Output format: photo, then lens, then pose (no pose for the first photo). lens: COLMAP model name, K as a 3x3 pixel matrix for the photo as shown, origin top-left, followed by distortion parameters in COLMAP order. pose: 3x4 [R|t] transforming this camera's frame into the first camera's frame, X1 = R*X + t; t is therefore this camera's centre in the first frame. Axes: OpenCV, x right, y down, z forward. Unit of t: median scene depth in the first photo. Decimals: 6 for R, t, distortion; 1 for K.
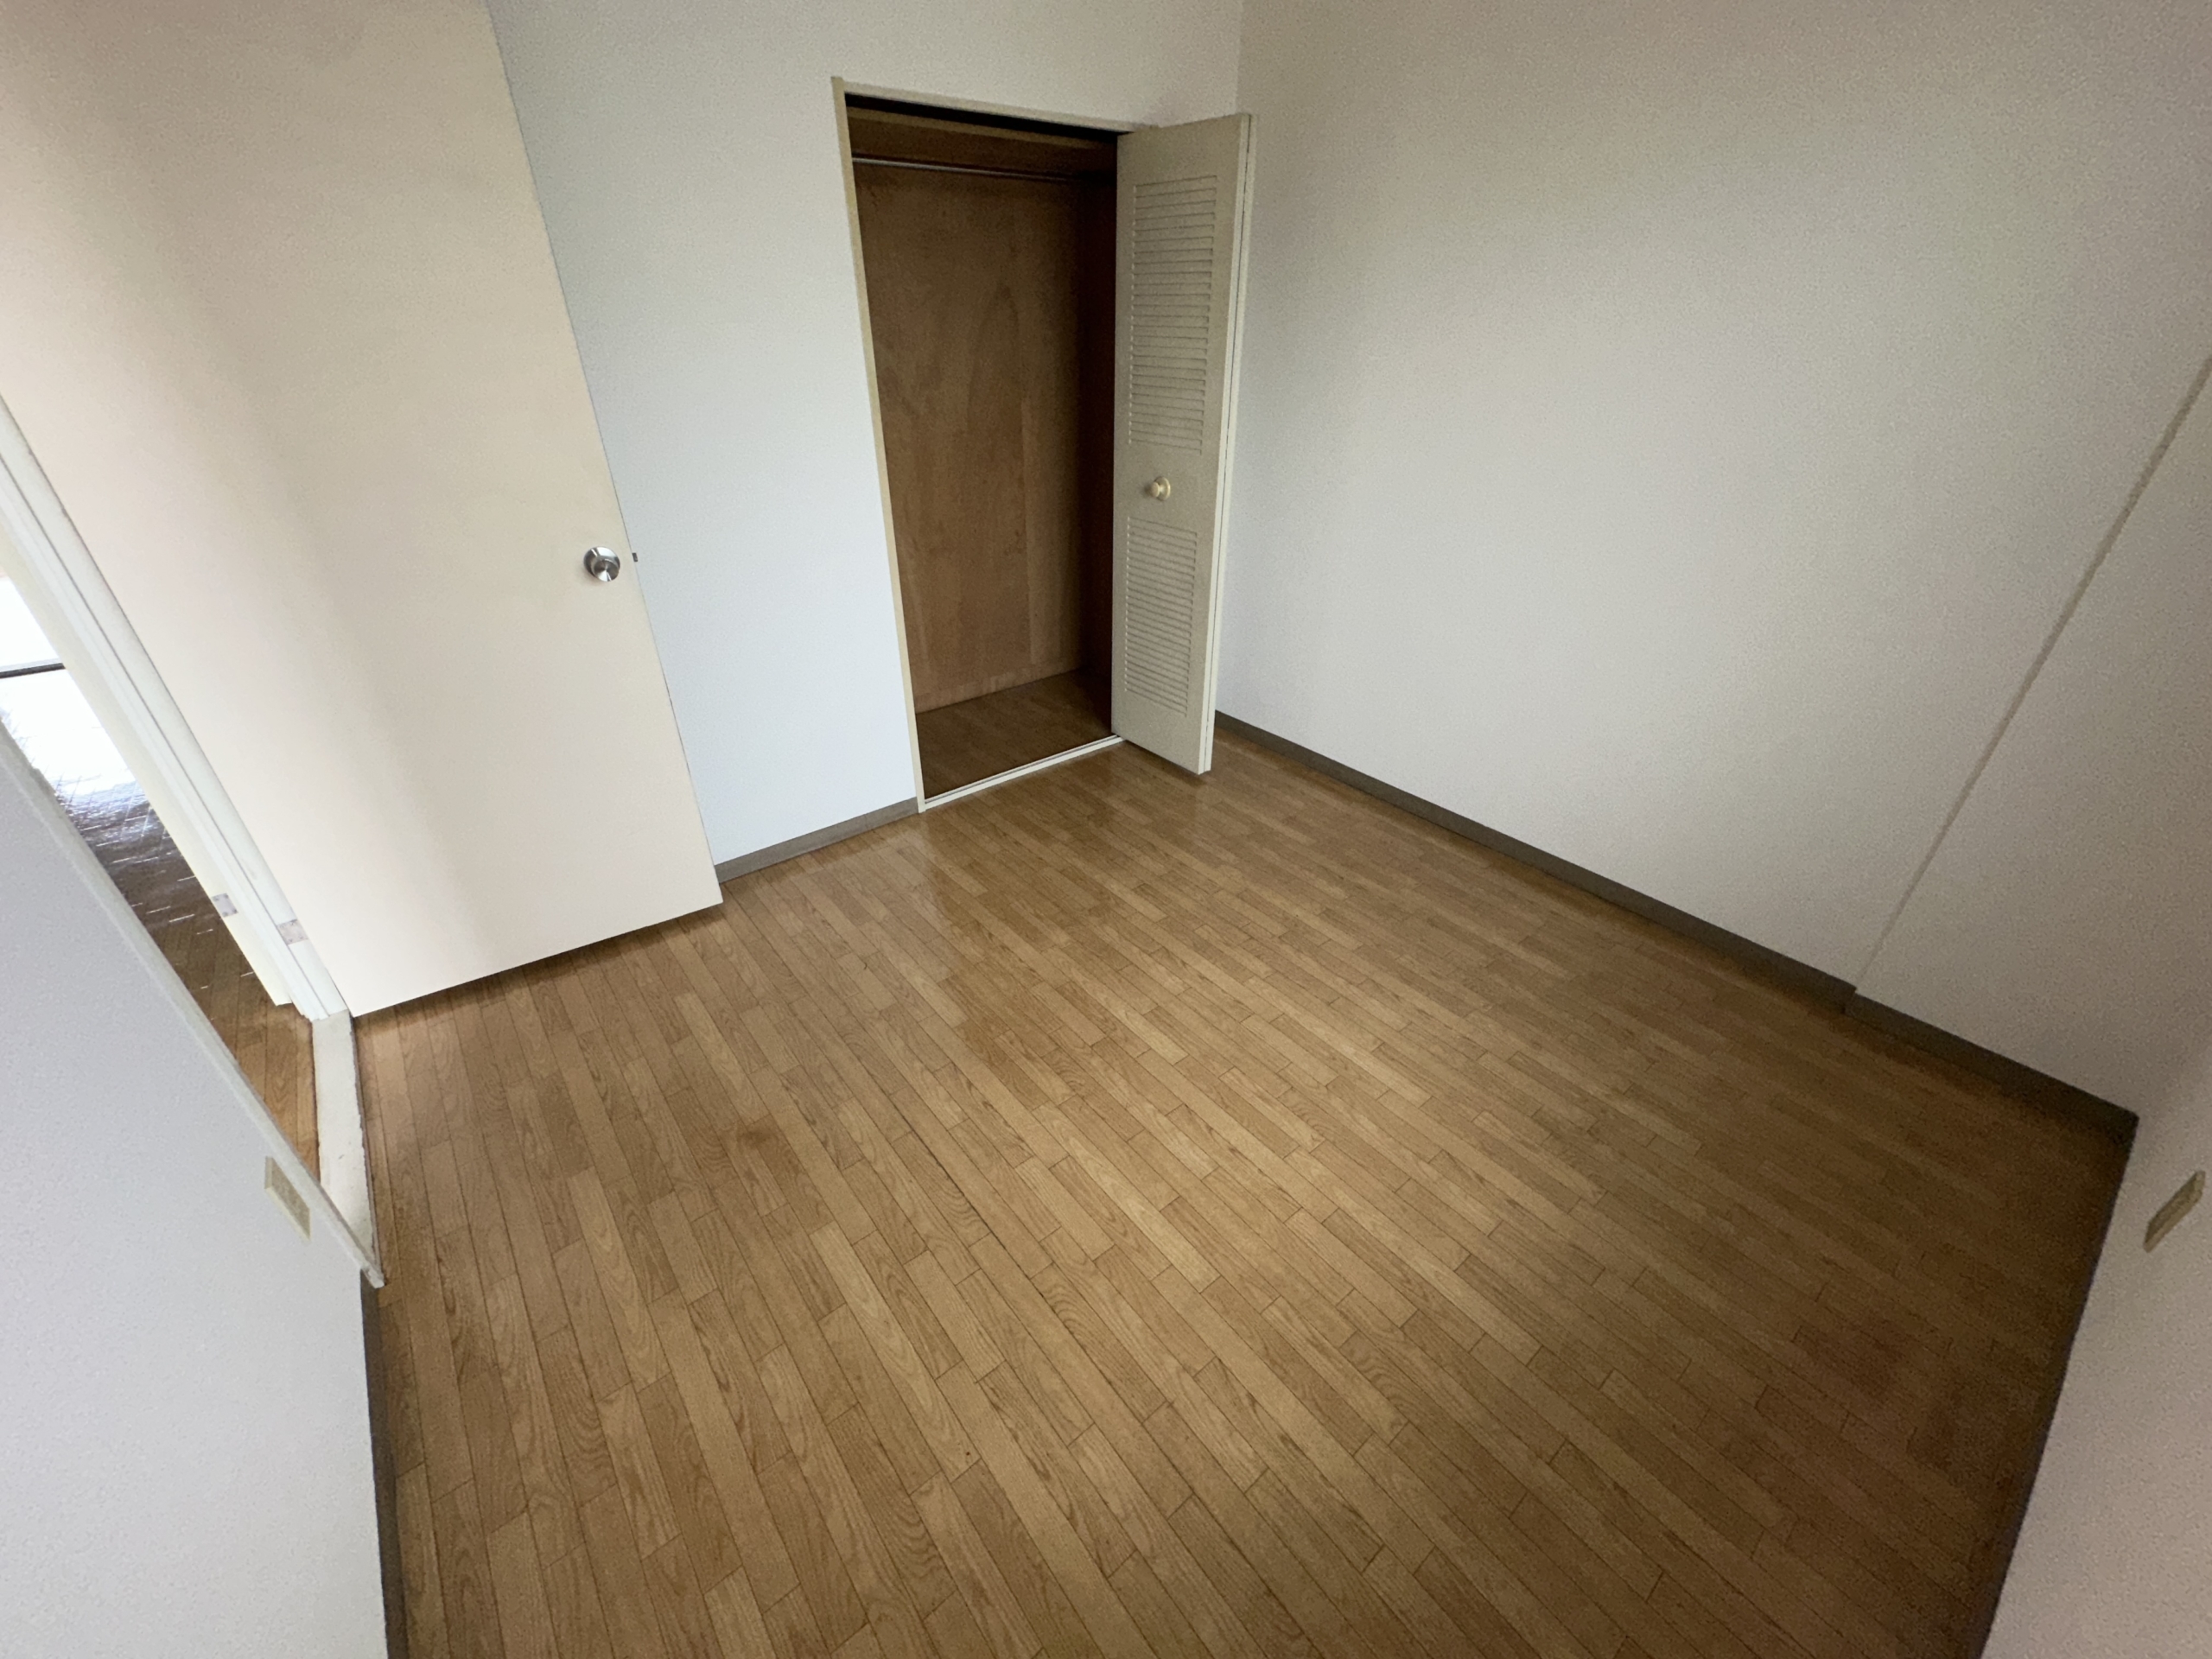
lens RADIAL K [[902.7, 0, 1112.6], [0, 902.7, 823.3], [0, 0, 1]] dist [-0.001581, -0.000105]
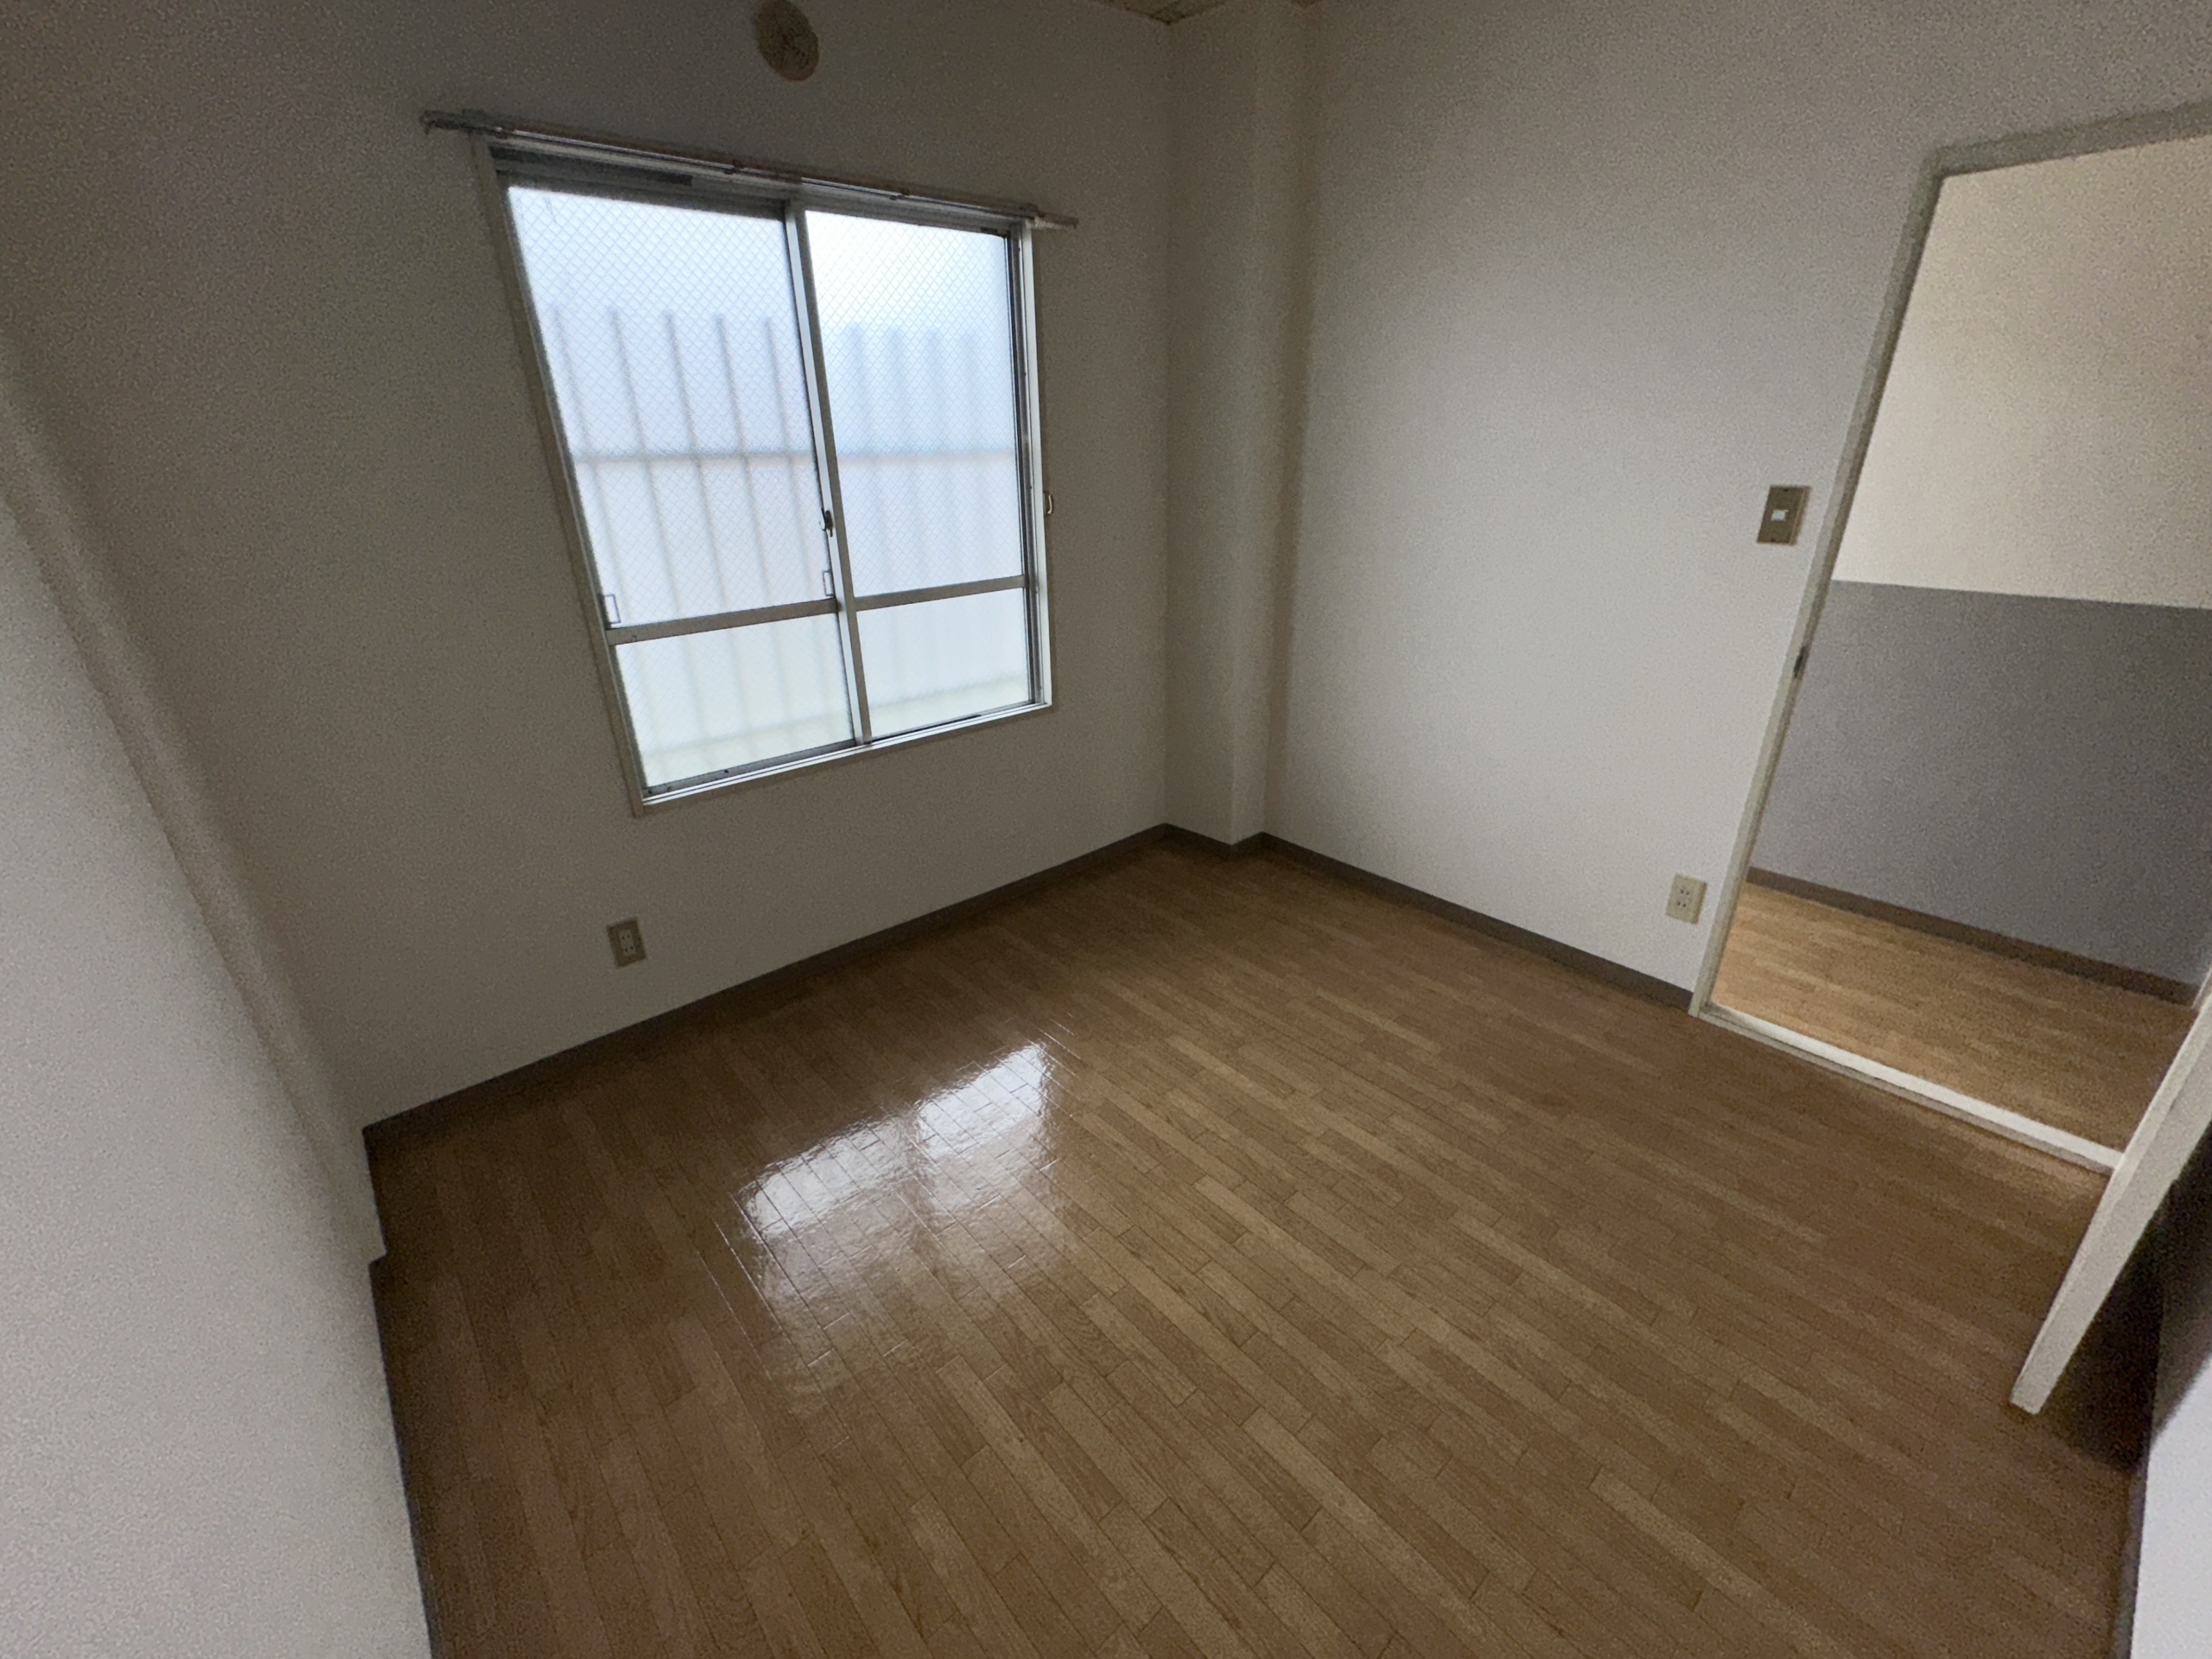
lens RADIAL K [[902.7, 0, 1112.6], [0, 902.7, 823.3], [0, 0, 1]] dist [-0.001581, -0.000105]
pose [[-0.999048, 0.032937, -0.028606, 0.190362], [-0.003222, 0.598229, 0.801319, -0.768681], [0.043506, 0.800648, -0.597553, 1.316387]]
